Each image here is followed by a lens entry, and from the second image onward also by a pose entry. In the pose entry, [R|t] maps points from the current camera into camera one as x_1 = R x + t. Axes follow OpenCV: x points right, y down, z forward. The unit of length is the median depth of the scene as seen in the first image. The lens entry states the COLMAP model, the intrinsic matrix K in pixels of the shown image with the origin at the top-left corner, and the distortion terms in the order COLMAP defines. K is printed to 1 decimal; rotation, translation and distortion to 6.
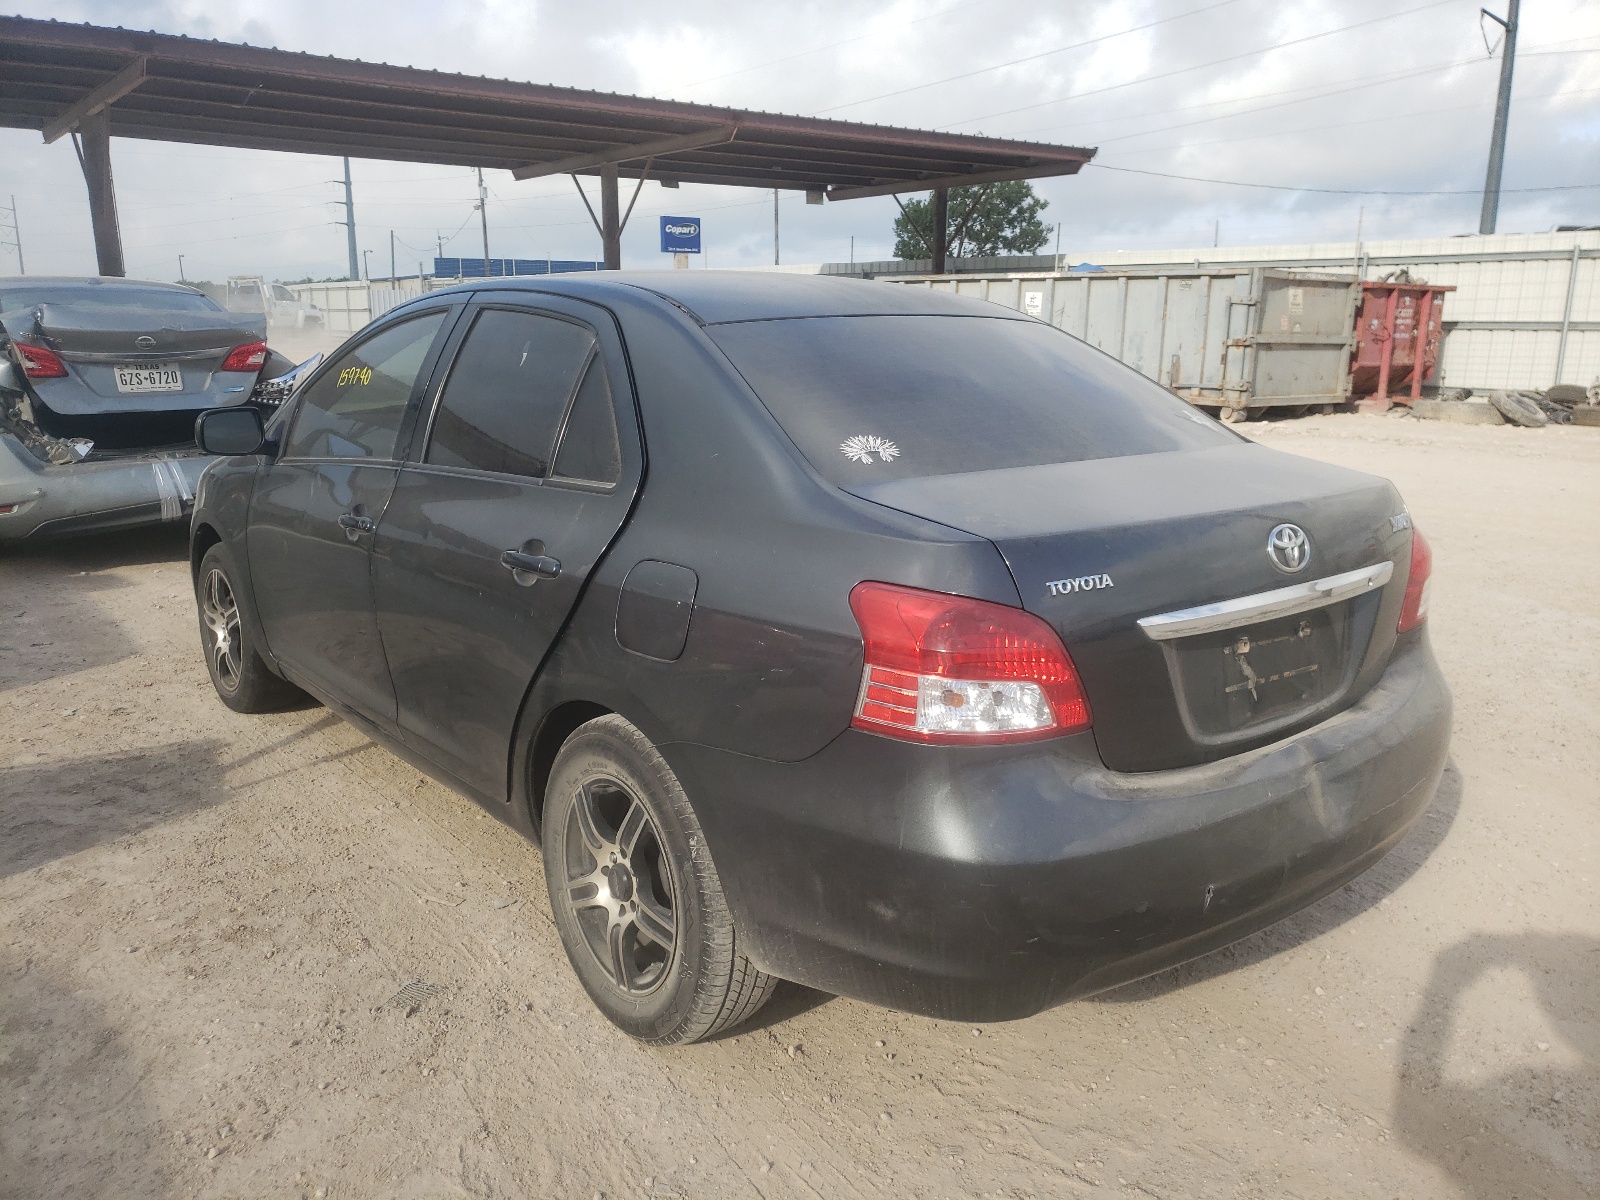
lens RADIAL K [[1202.7, 0, 803.5], [0, 1202.7, 596.8], [0, 0, 1]] dist [-0.005316, 0.031689]
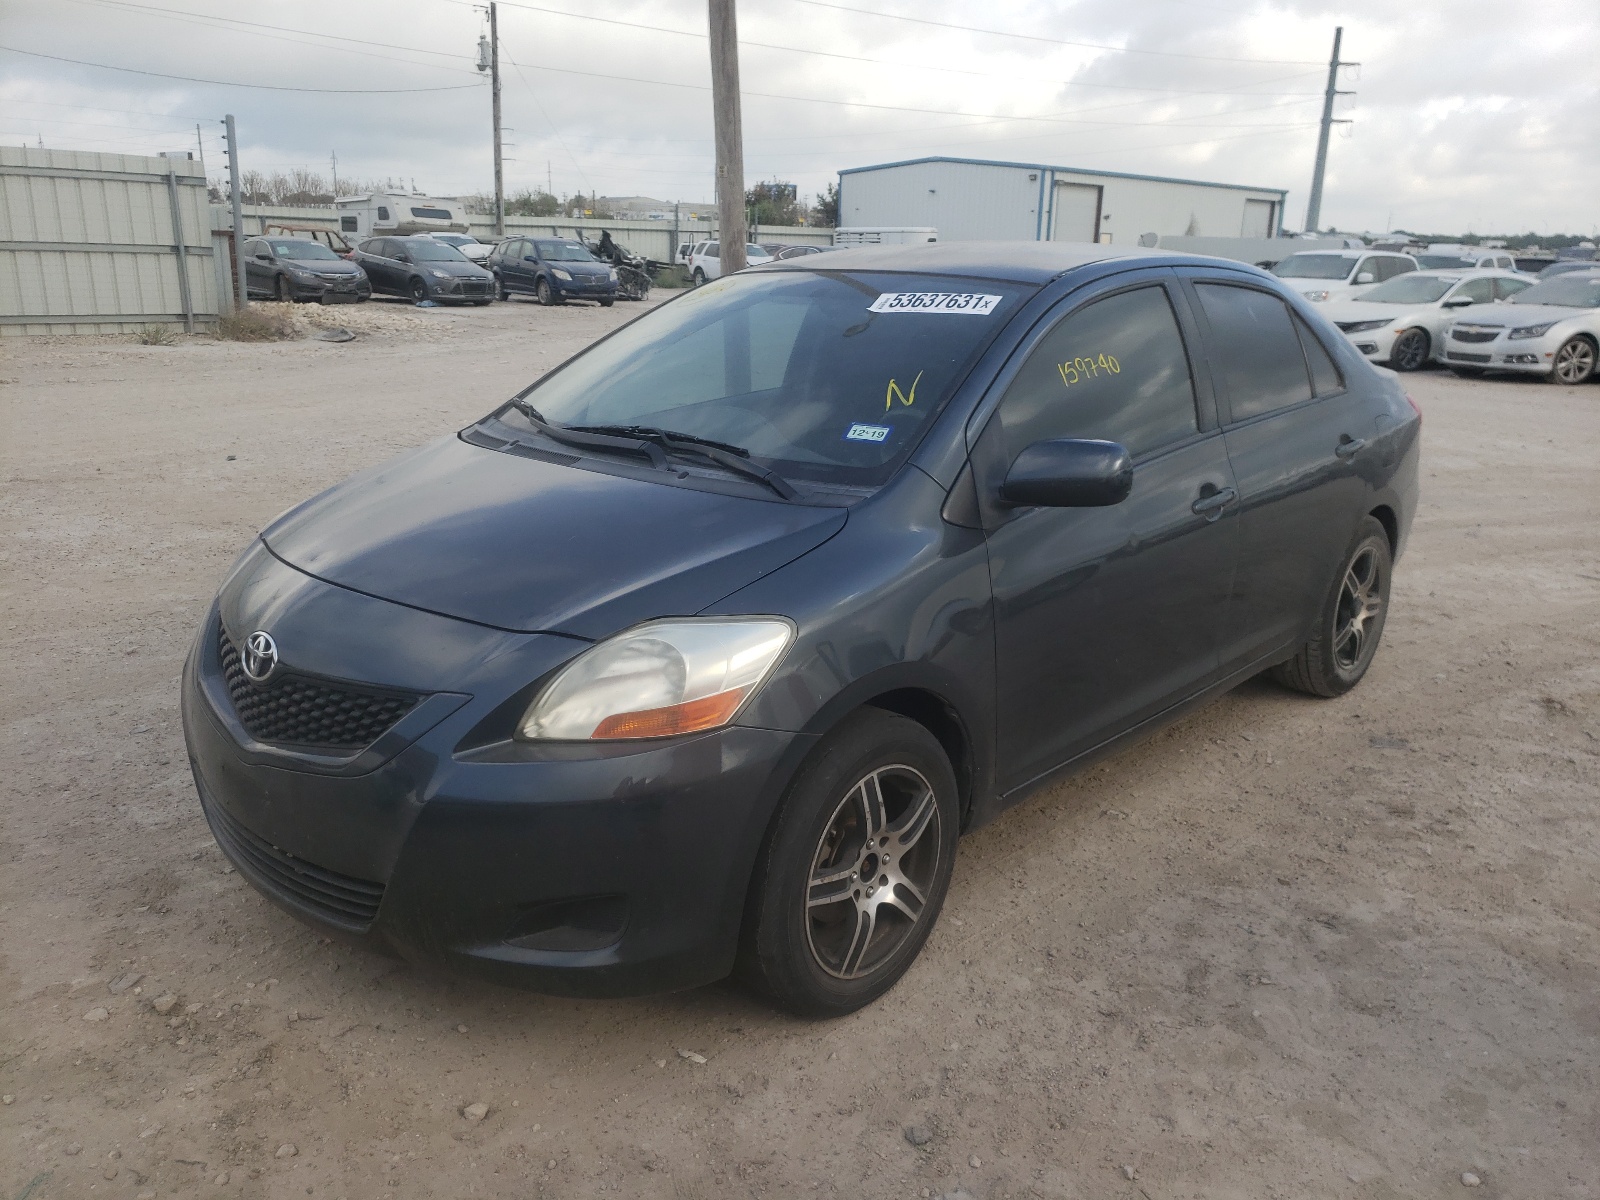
lens RADIAL K [[1202.7, 0, 803.5], [0, 1202.7, 596.8], [0, 0, 1]] dist [-0.005316, 0.031689]
pose [[-0.097479, -0.283163, 0.954105, -1.282136], [0.204120, 0.932603, 0.297636, -0.340453], [-0.974080, 0.223765, -0.033110, 1.350109]]
